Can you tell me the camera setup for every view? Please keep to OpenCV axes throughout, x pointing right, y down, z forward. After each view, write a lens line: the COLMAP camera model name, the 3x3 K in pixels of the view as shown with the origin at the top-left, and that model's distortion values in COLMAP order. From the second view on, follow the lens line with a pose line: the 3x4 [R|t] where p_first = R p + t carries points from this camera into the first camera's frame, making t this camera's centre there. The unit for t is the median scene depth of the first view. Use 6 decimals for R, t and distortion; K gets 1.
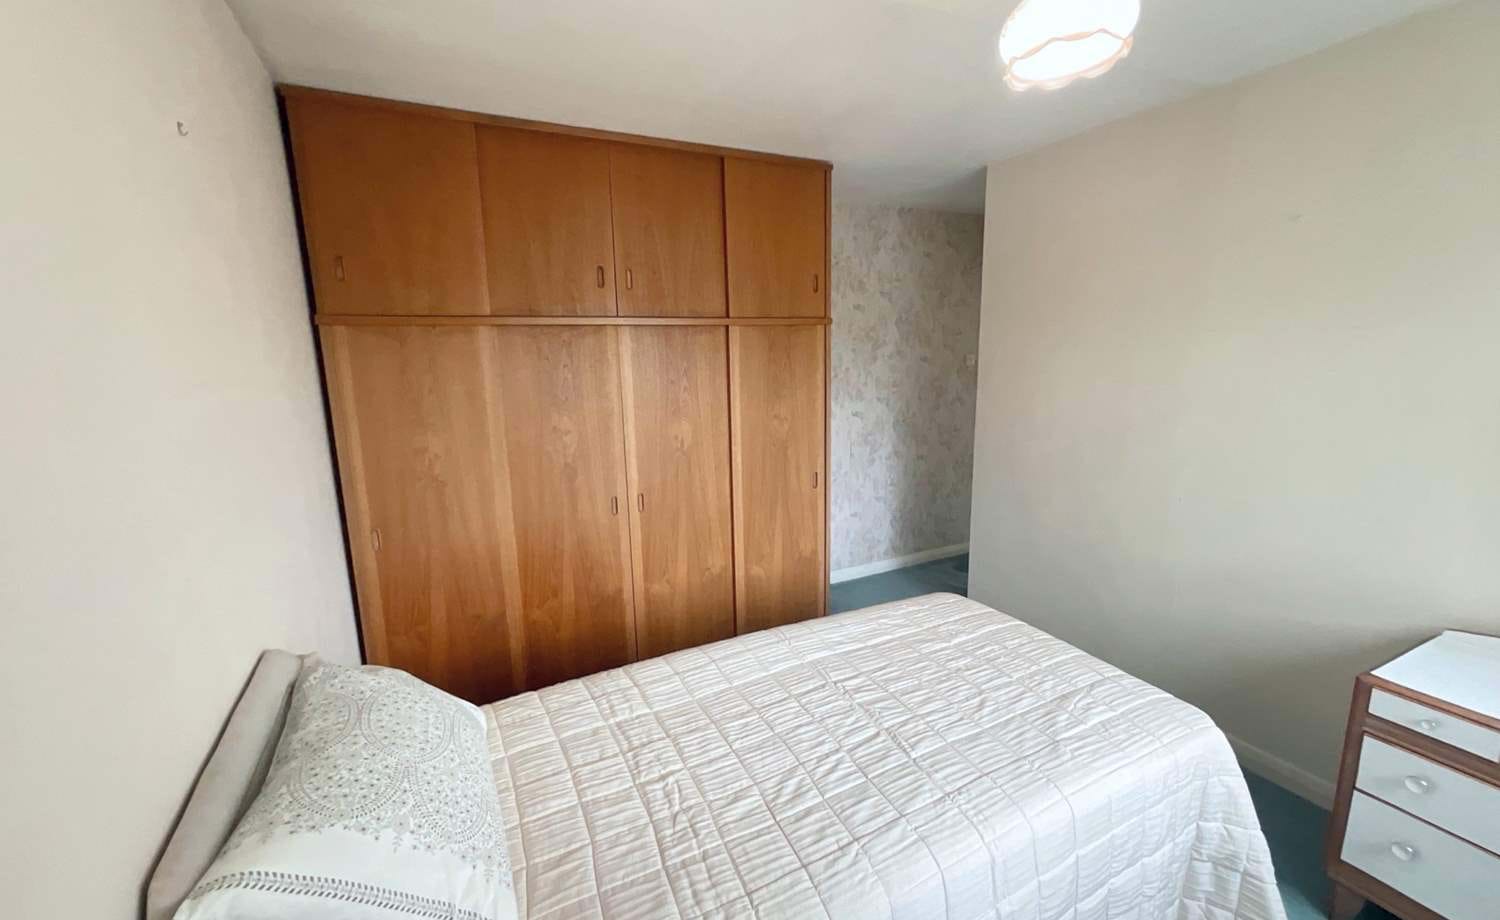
lens RADIAL K [[609.1, 0, 748.4], [0, 609.1, 460.6], [0, 0, 1]] dist [-0.002844, -0.000794]
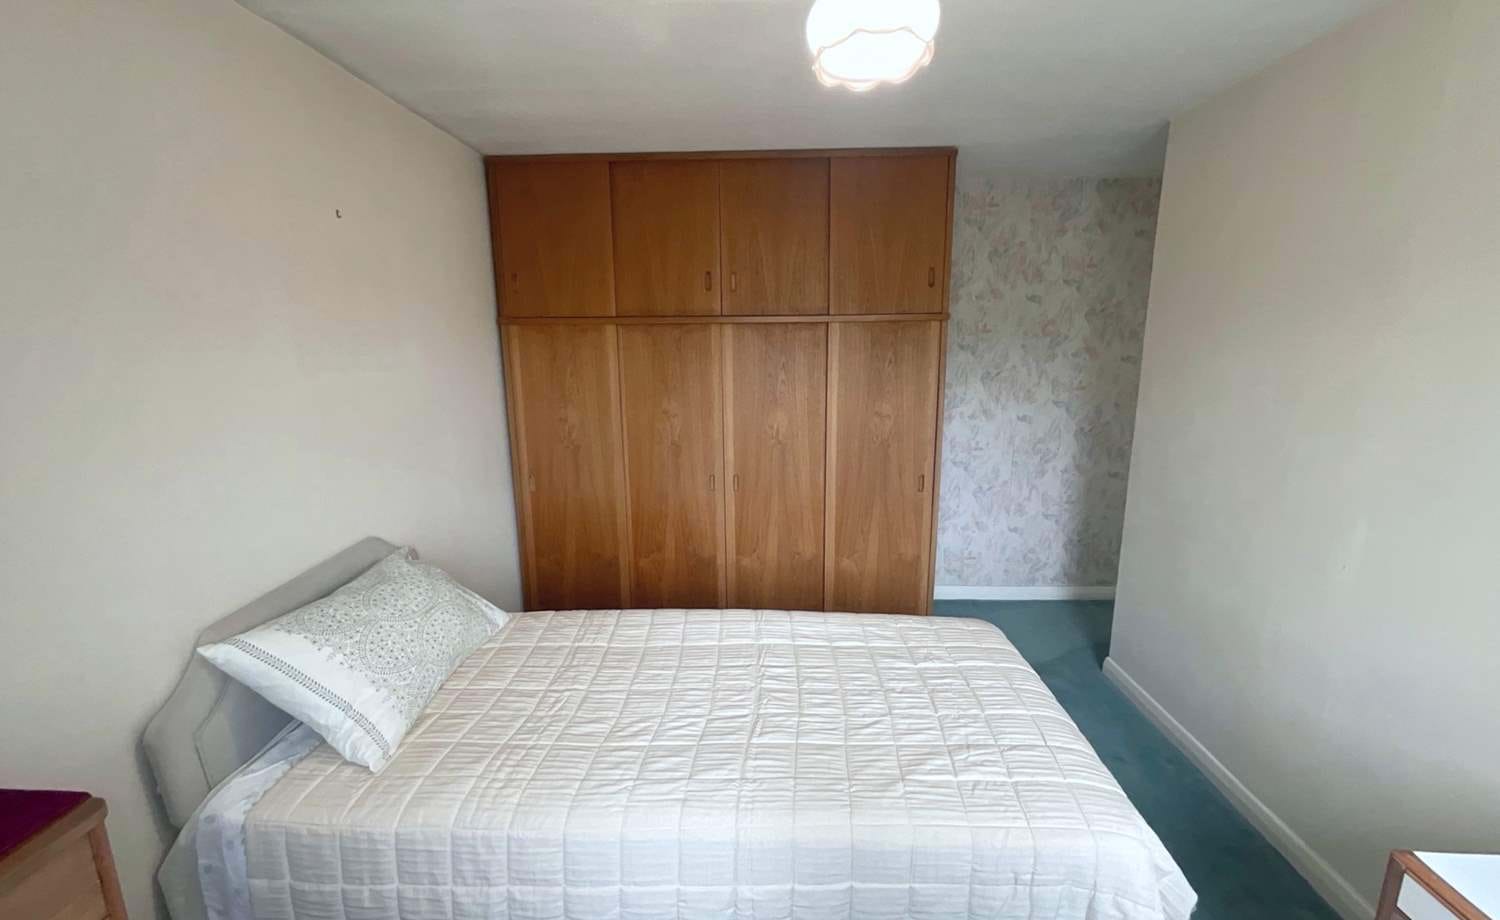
lens RADIAL K [[609.1, 0, 747.7], [0, 609.1, 456.7], [0, 0, 1]] dist [-0.002844, -0.000794]
pose [[0.875055, 0.102955, -0.472948, 0.385586], [-0.095389, 0.994635, 0.040029, -0.025828], [0.474532, 0.010086, 0.880180, 0.032203]]
